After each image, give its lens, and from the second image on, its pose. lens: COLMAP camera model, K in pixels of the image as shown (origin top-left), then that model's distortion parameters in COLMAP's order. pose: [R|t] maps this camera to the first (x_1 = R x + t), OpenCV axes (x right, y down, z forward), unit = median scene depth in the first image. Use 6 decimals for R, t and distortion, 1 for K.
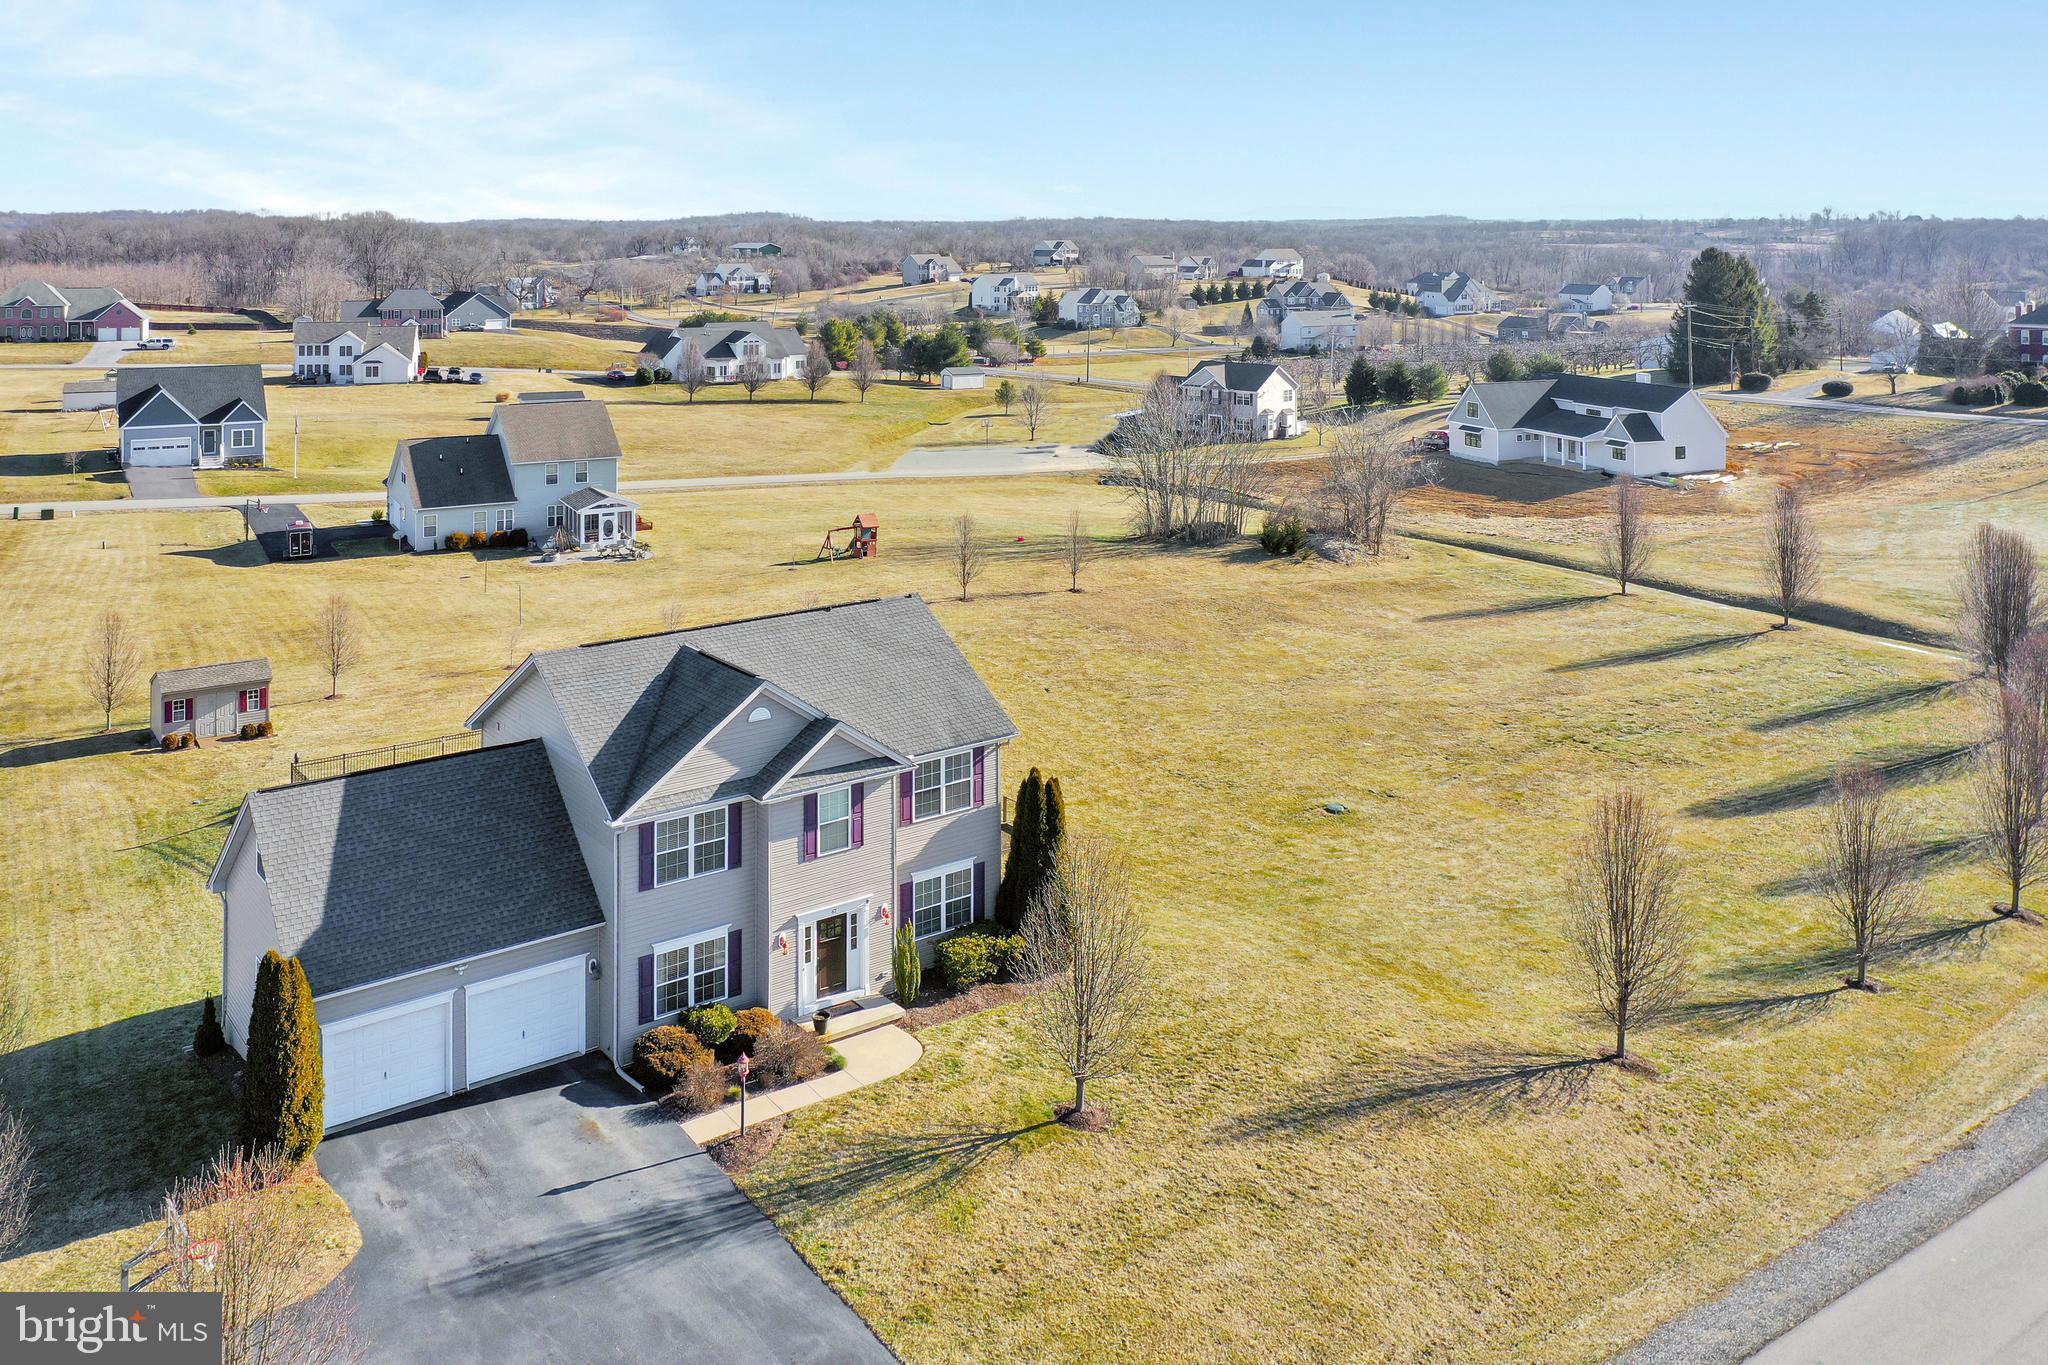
lens RADIAL K [[1698.1, 0, 1021.5], [0, 1698.1, 196.1], [0, 0, 1]] dist [-0.001121, -0.000020]
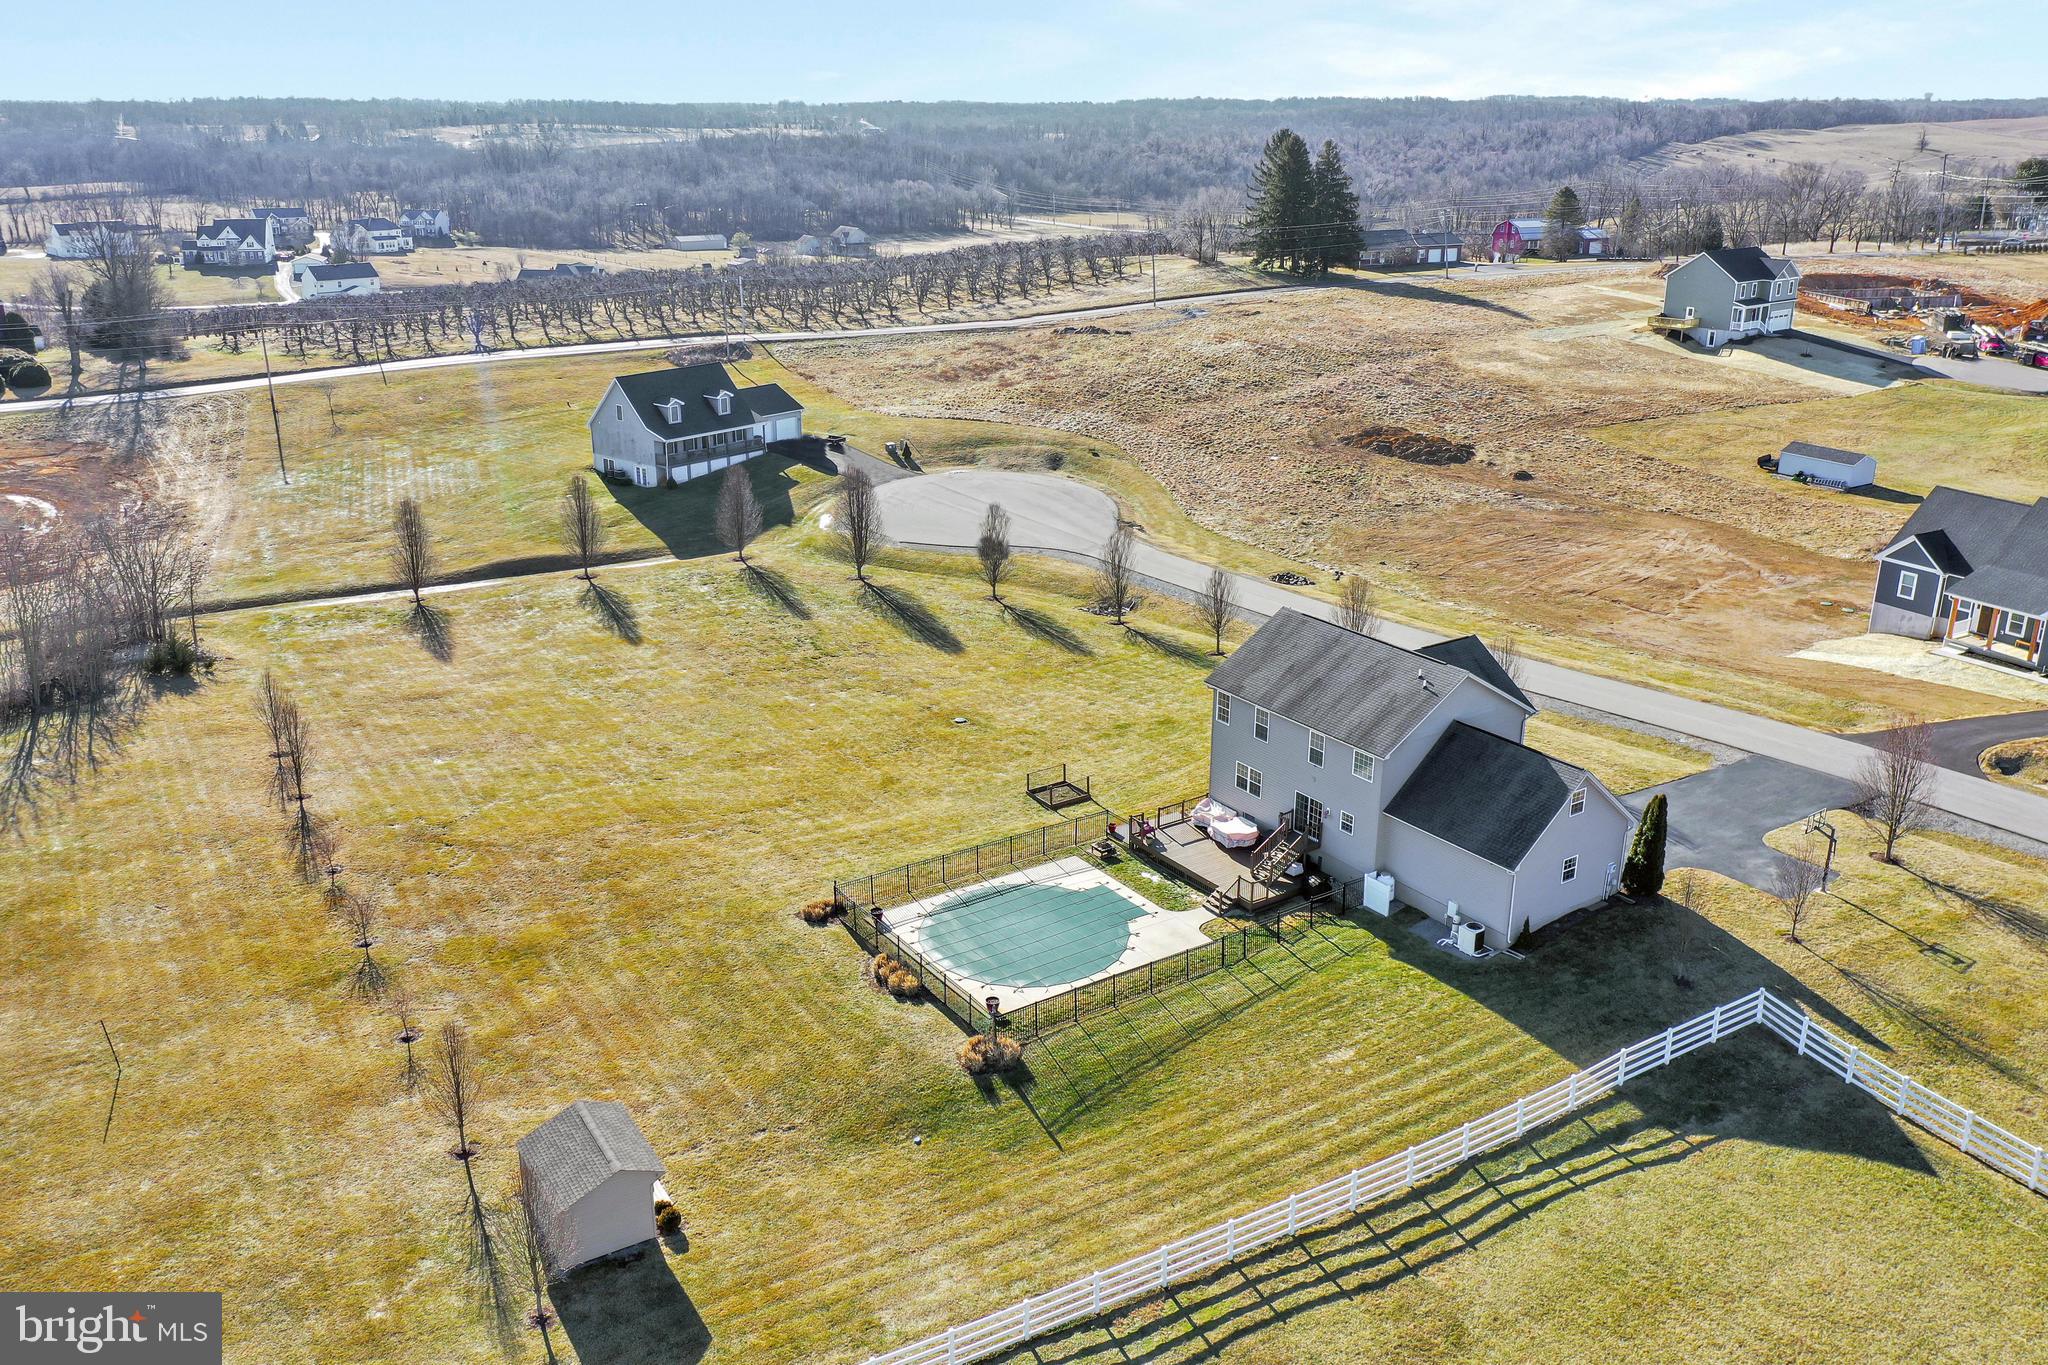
lens RADIAL K [[1651.7, 0, 1024.4], [0, 1651.7, 589.9], [0, 0, 1]] dist [0.000759, -0.000657]
pose [[0.056577, -0.280874, 0.958076, -1.749653], [-0.018627, 0.959149, 0.282289, -0.250958], [-0.998224, -0.033817, 0.049034, 1.267897]]
